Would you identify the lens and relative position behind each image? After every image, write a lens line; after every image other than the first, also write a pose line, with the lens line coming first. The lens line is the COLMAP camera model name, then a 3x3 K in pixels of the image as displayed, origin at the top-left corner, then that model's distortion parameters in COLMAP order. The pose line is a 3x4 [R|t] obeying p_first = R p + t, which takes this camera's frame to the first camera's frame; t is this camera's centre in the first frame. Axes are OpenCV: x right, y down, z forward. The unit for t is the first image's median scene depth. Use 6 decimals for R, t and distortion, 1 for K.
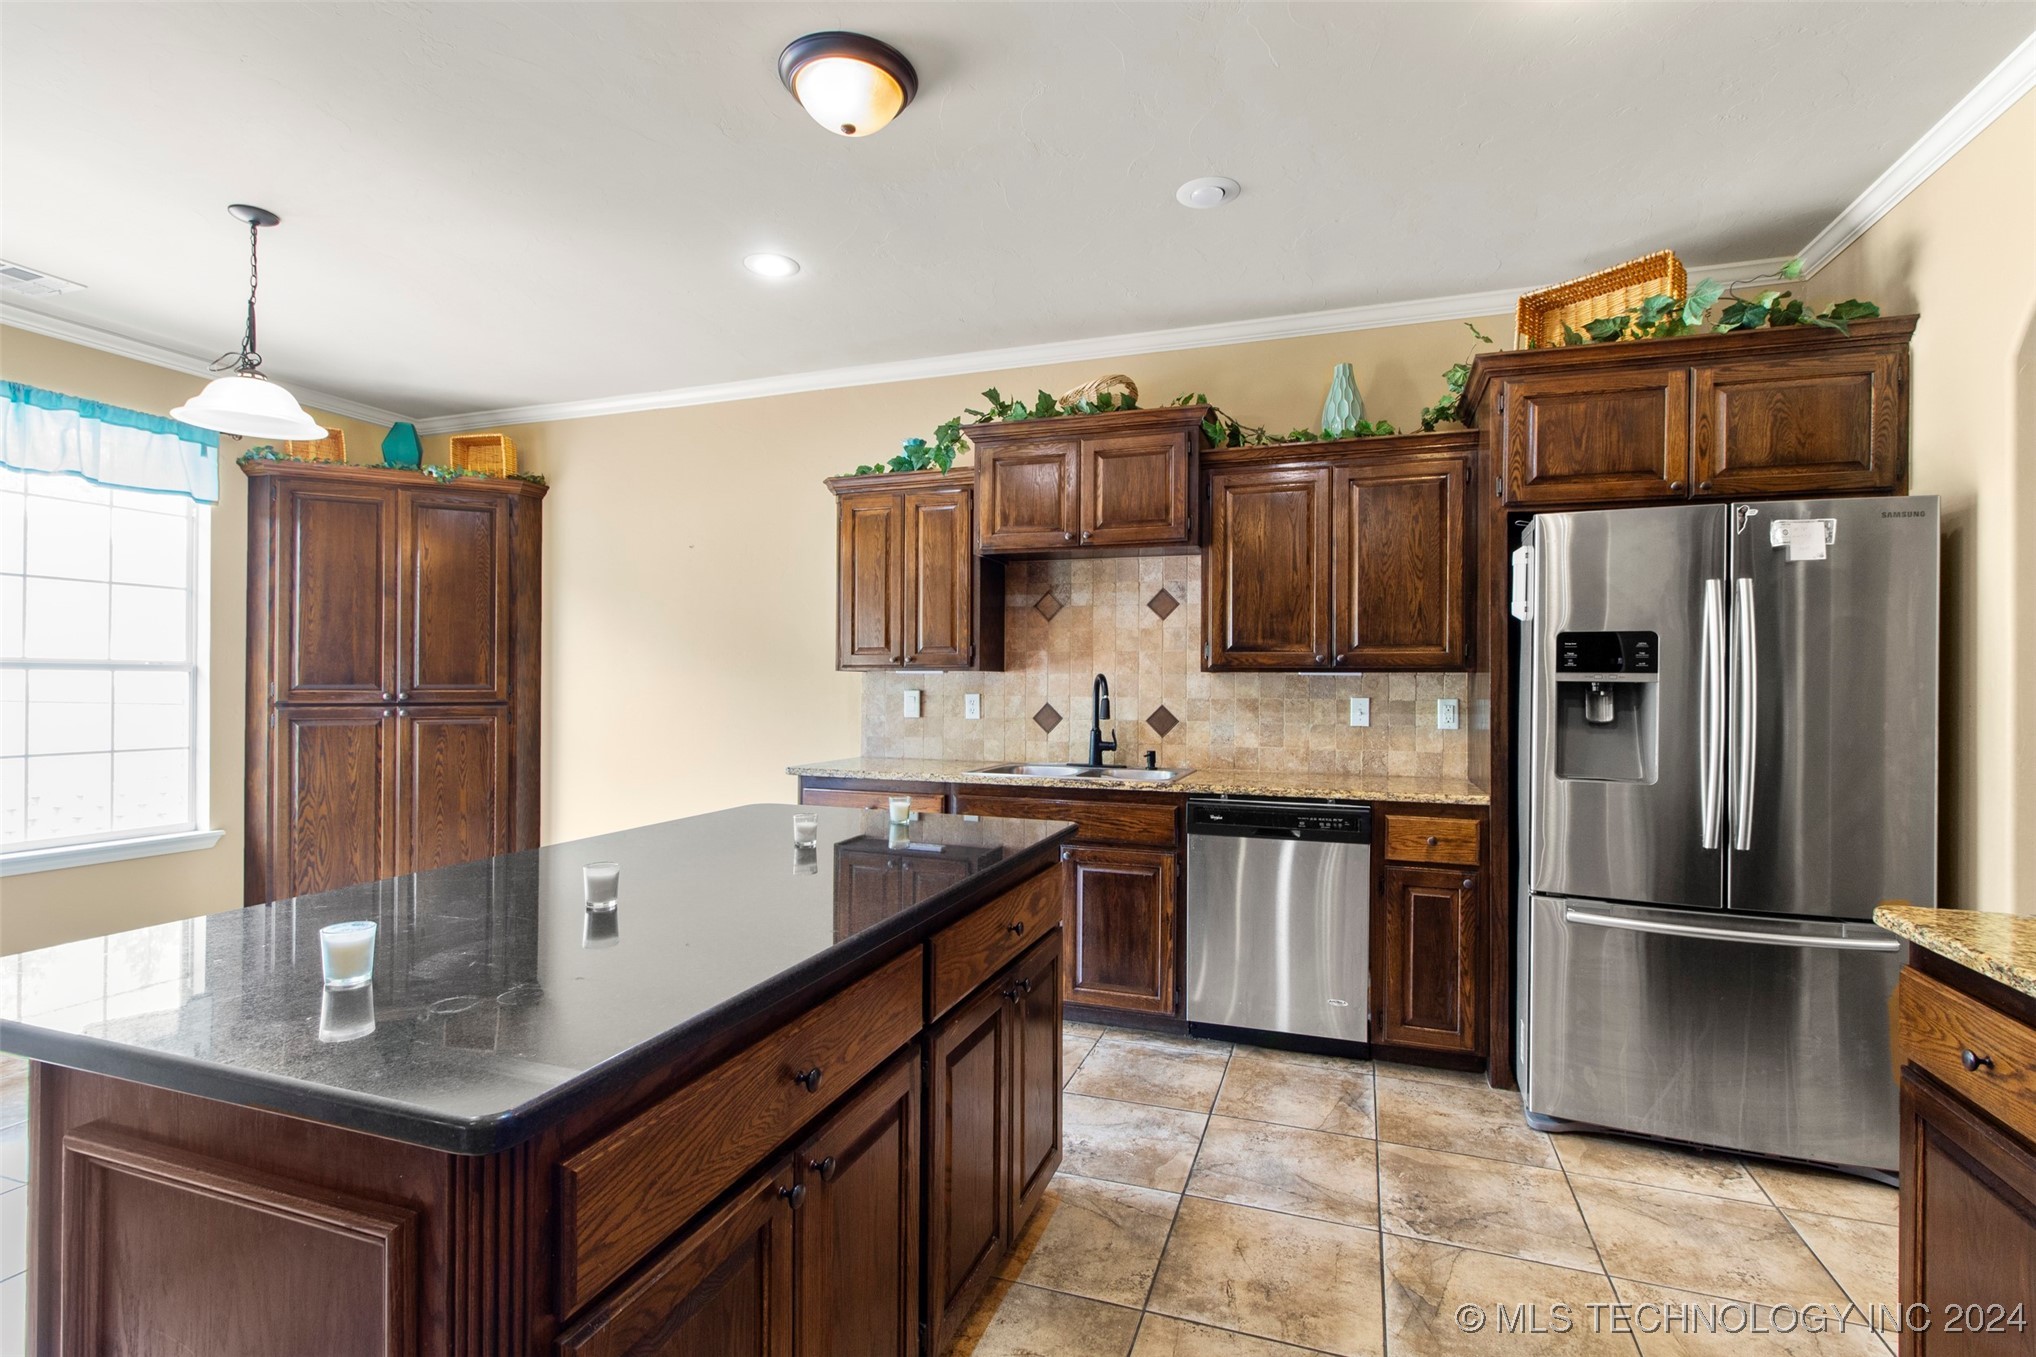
lens RADIAL K [[954.3, 0, 1021.7], [0, 954.3, 677.9], [0, 0, 1]] dist [0.000619, 0.000043]
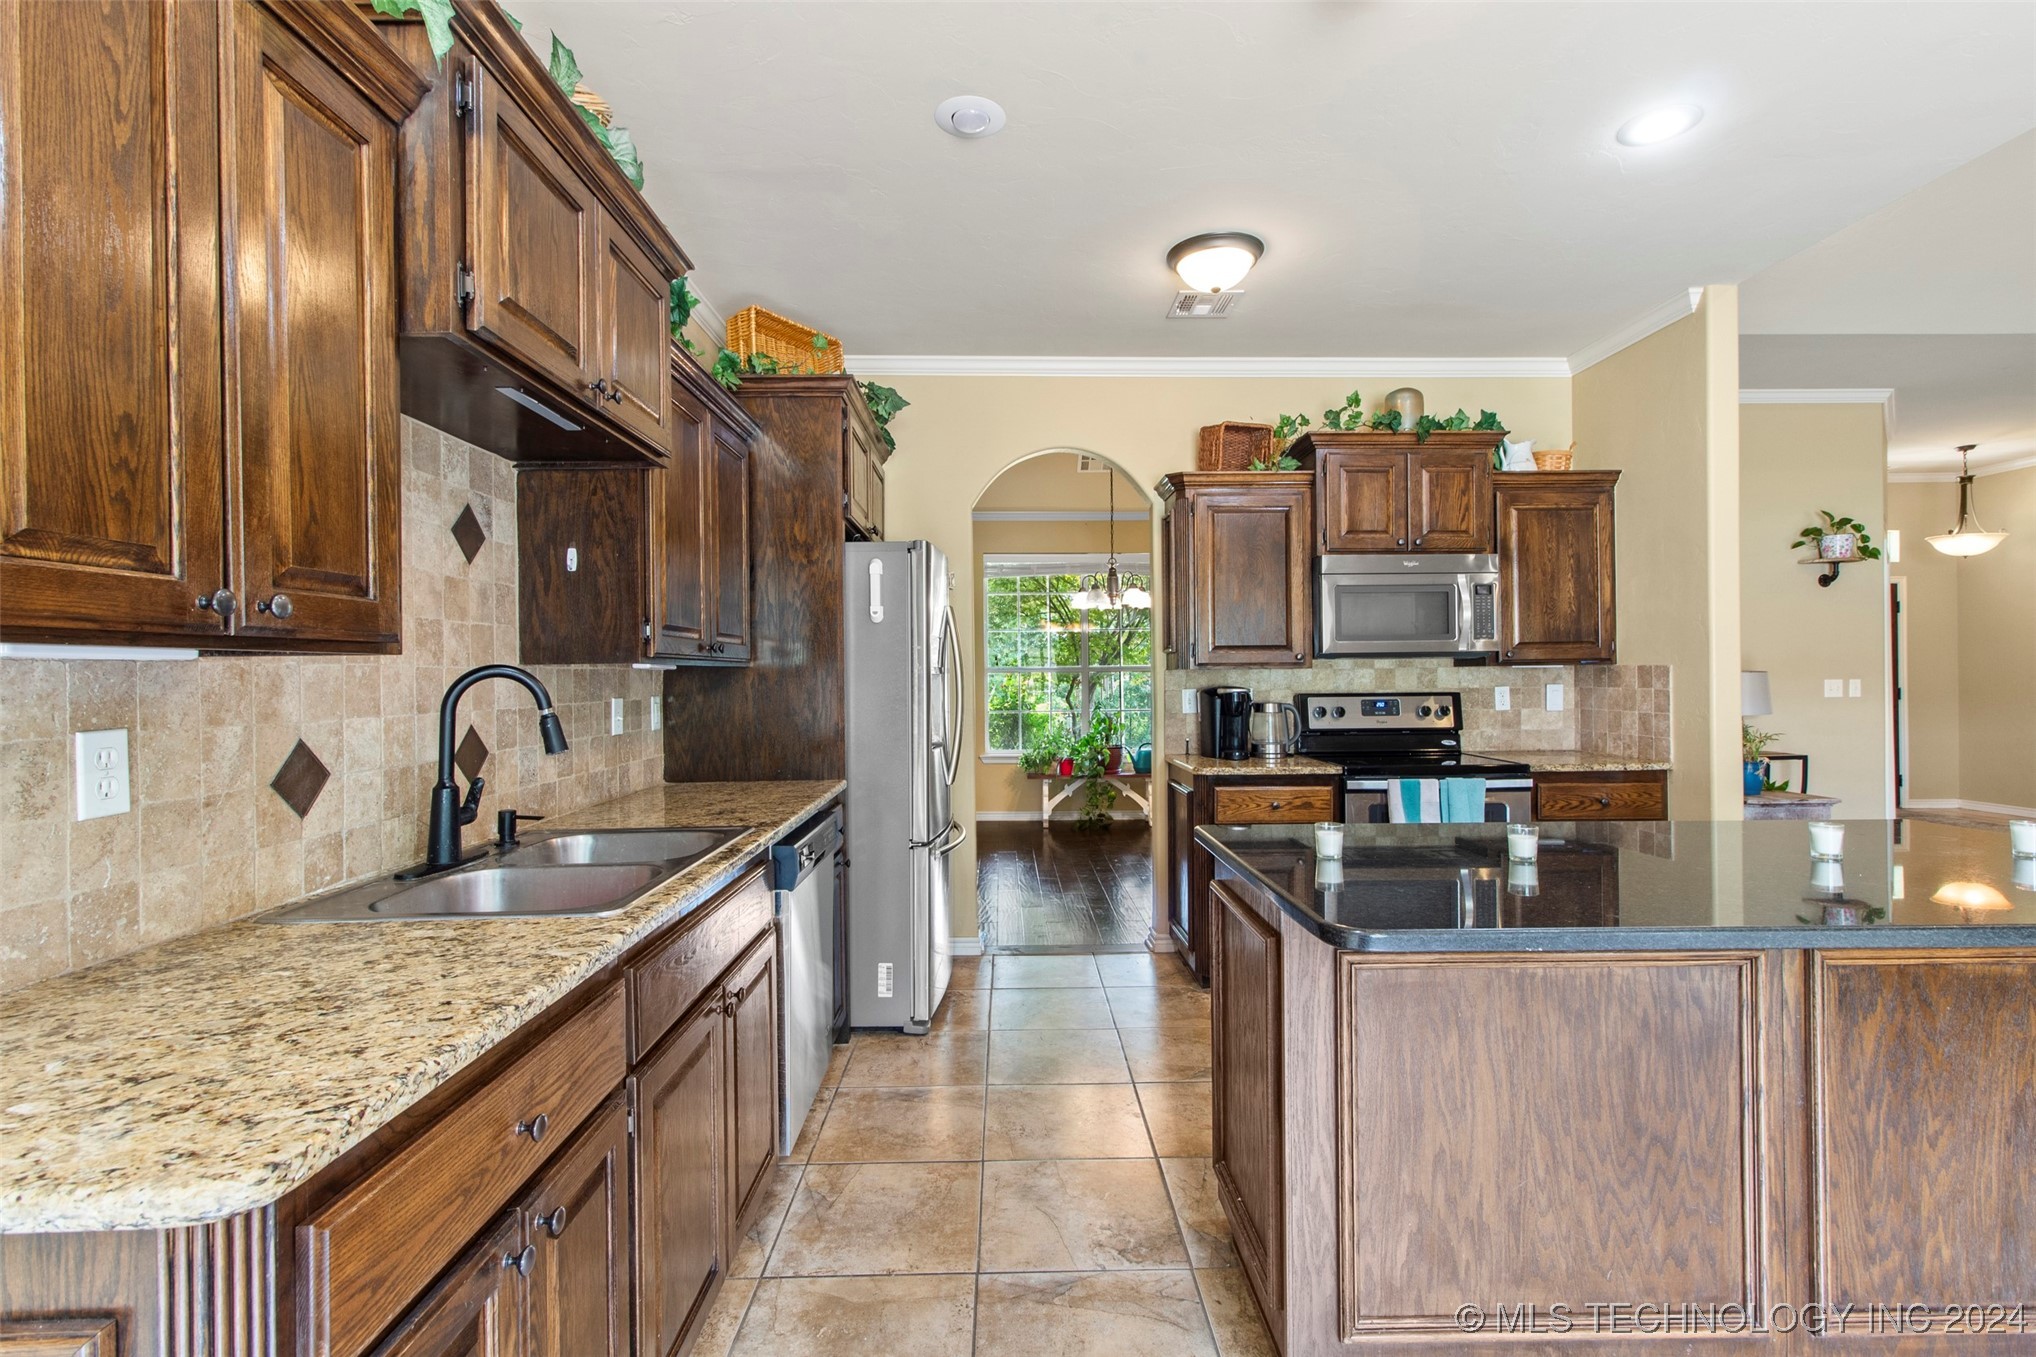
lens RADIAL K [[947.4, 0, 1020.3], [0, 947.4, 674.1], [0, 0, 1]] dist [0.000457, 0.000482]
pose [[-0.355799, -0.003012, 0.934557, -0.365515], [0.002703, 0.999987, 0.004252, -0.000796], [-0.934558, 0.004039, -0.355787, 0.732704]]
